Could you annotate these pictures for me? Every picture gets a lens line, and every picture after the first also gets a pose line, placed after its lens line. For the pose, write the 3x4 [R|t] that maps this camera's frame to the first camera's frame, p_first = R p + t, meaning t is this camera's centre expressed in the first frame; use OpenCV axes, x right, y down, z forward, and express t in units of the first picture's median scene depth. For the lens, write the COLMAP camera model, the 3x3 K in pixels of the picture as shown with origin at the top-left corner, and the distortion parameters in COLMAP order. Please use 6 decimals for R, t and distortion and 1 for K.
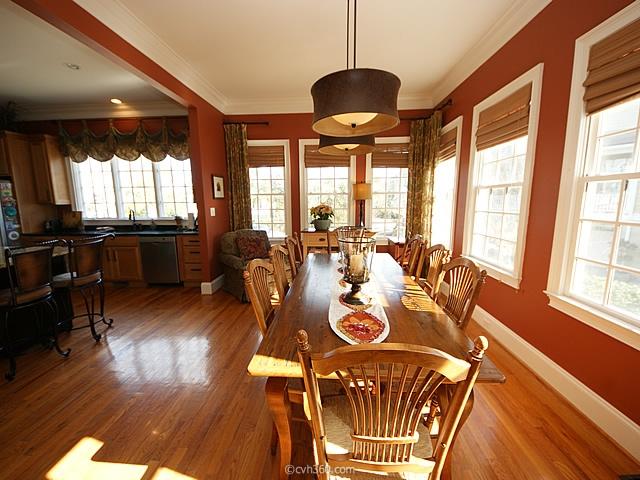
lens RADIAL K [[258.1, 0, 326.2], [0, 258.1, 240.8], [0, 0, 1]] dist [-0.001867, -0.004702]
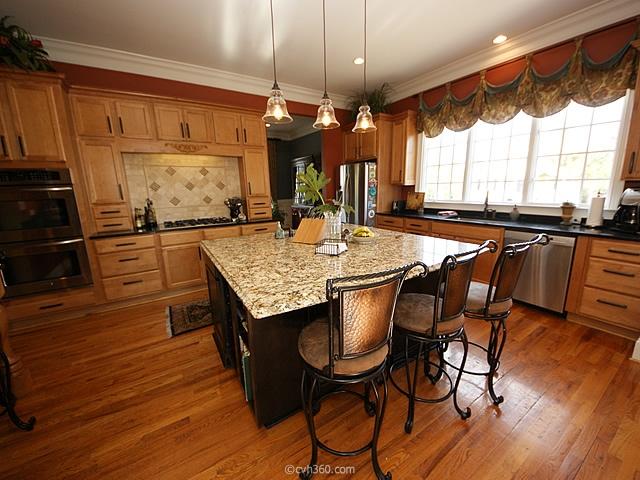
lens RADIAL K [[258.1, 0, 318.1], [0, 258.1, 241.1], [0, 0, 1]] dist [-0.001867, -0.004702]
pose [[0.561023, 0.161457, -0.811902, -0.407500], [-0.109415, 0.986653, 0.120603, -0.013253], [0.820538, 0.021173, 0.571200, 0.171112]]
